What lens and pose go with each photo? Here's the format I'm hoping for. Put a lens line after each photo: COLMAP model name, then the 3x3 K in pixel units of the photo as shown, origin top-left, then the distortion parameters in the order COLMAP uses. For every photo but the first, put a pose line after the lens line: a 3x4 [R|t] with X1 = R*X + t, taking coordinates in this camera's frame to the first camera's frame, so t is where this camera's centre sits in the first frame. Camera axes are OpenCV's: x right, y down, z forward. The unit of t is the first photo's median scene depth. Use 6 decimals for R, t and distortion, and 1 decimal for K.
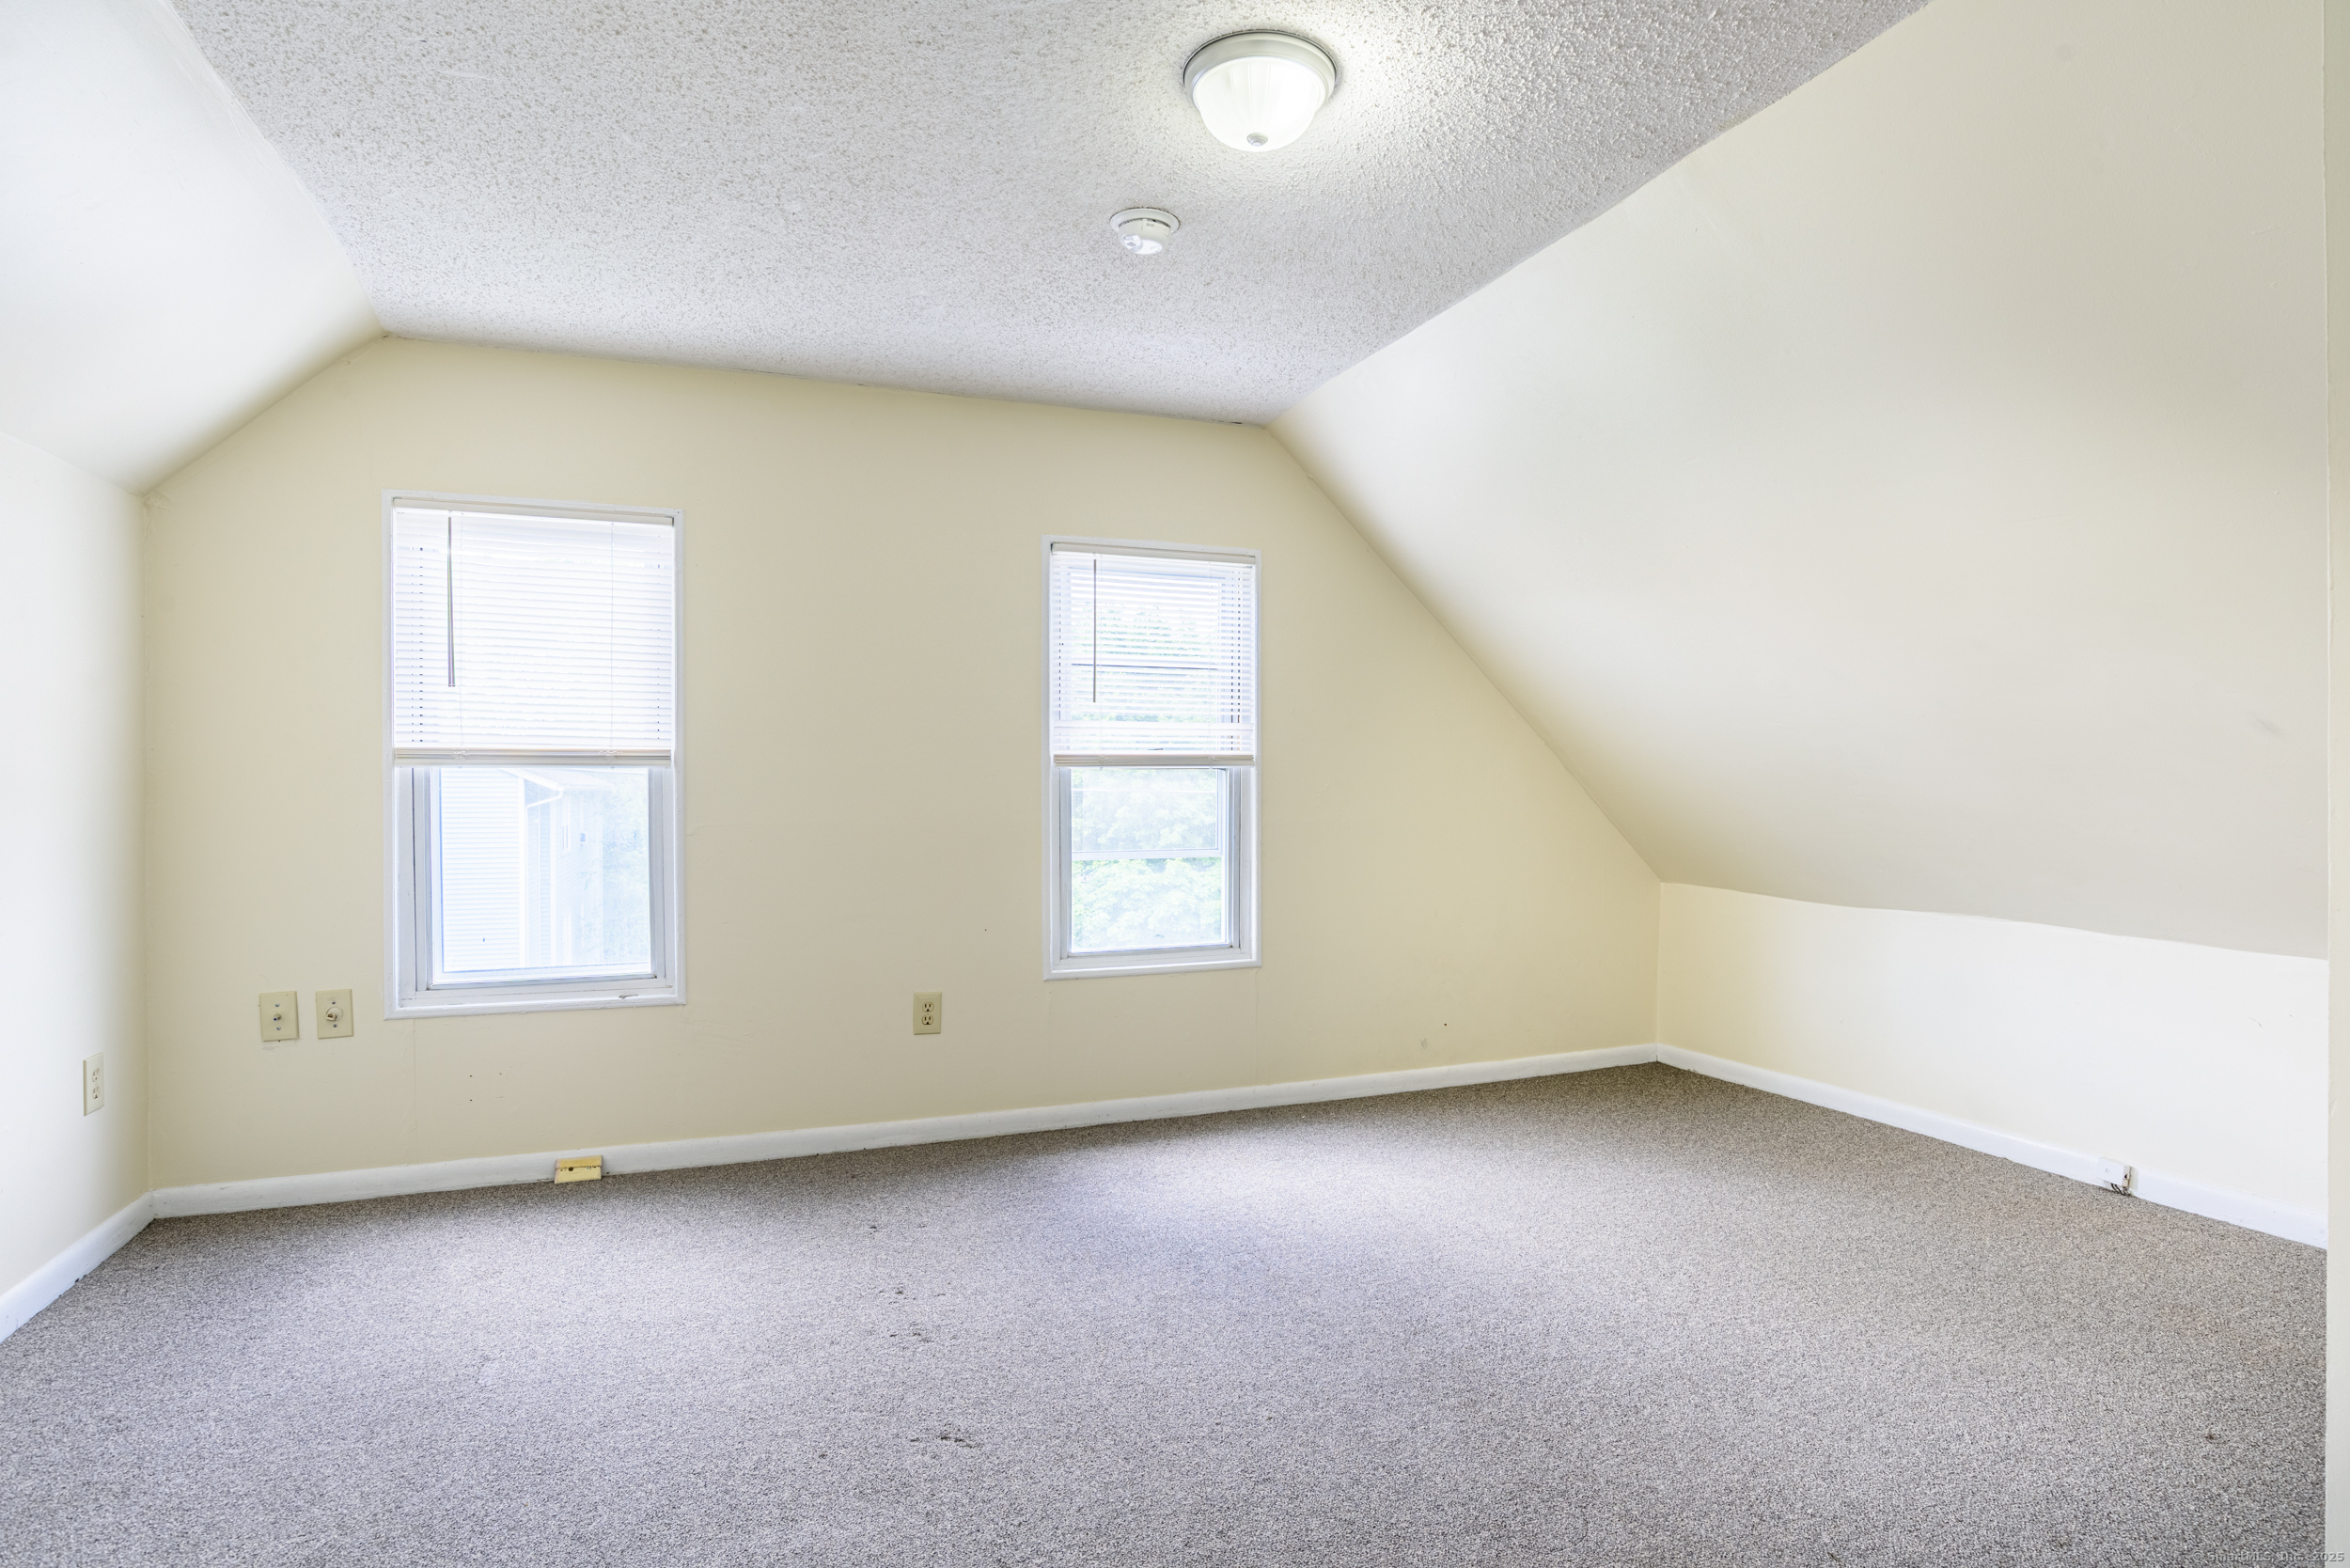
lens RADIAL K [[1218.2, 0, 1177.3], [0, 1218.2, 789.5], [0, 0, 1]] dist [-0.032016, 0.005623]
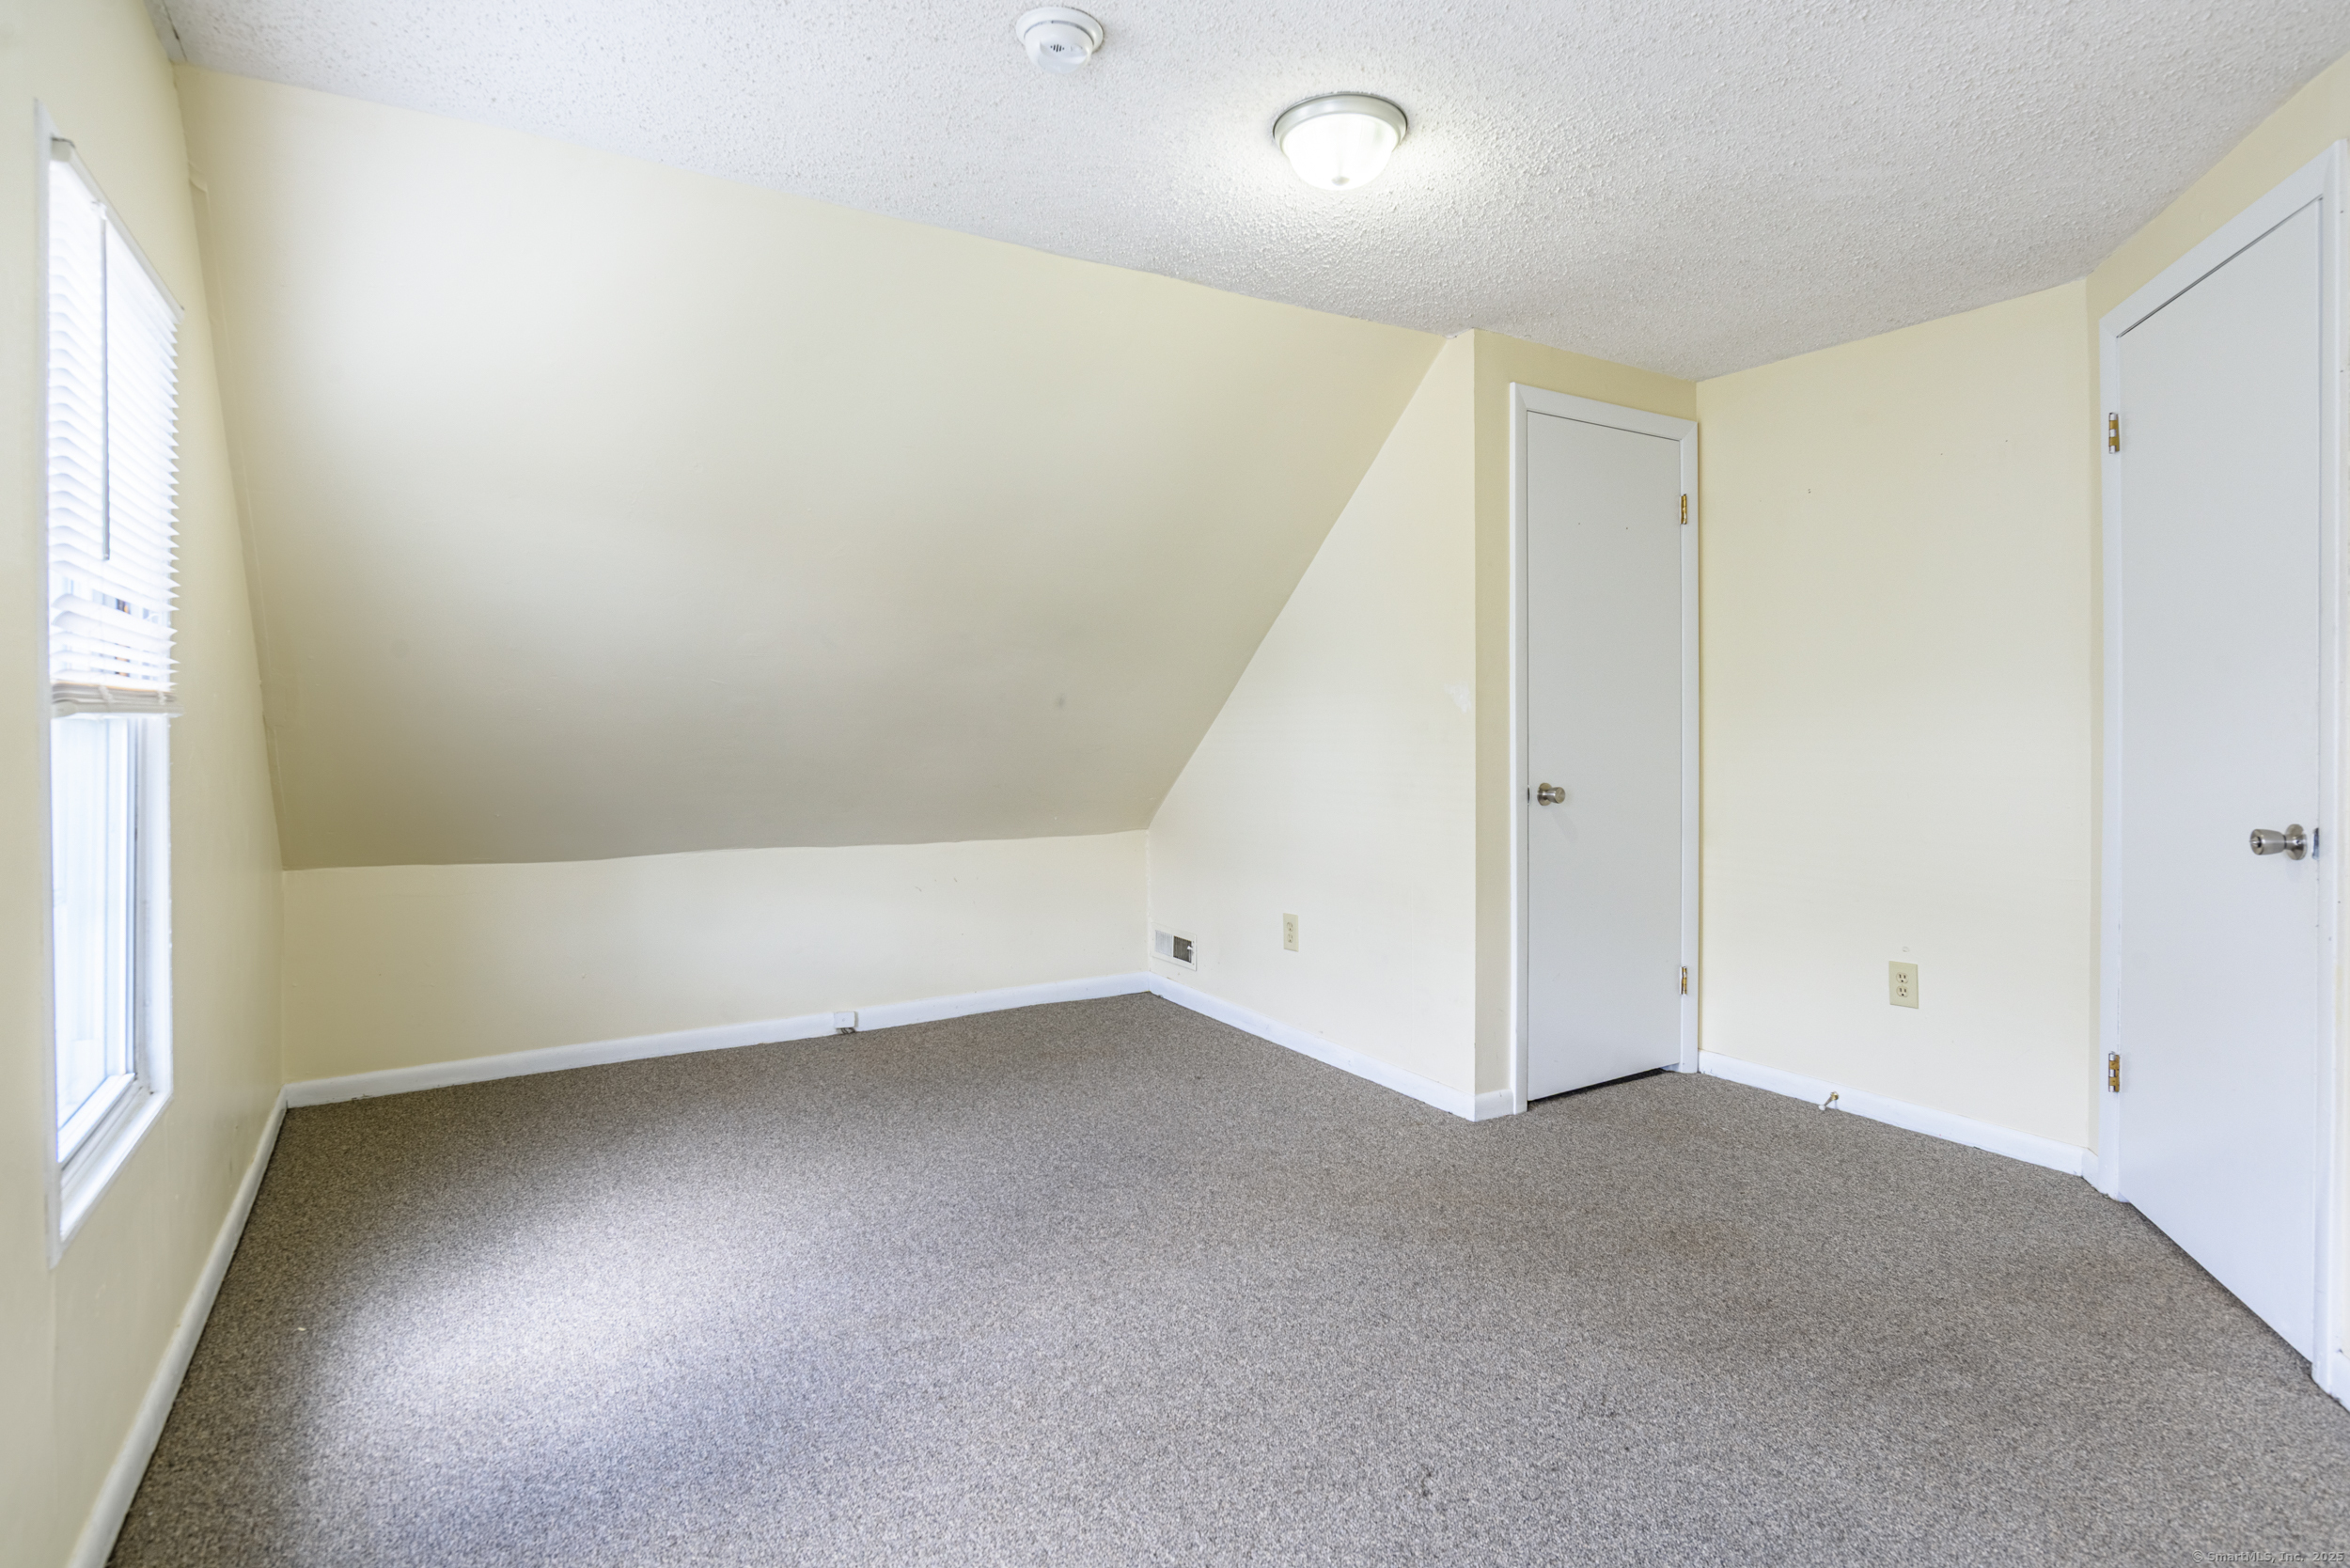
lens RADIAL K [[1218.2, 0, 1177.3], [0, 1218.2, 769.5], [0, 0, 1]] dist [-0.032016, 0.005623]
pose [[-0.202953, -0.026296, 0.978835, -0.550713], [-0.000208, 0.999640, 0.026812, -0.010157], [-0.979188, 0.005238, -0.202886, 0.740790]]
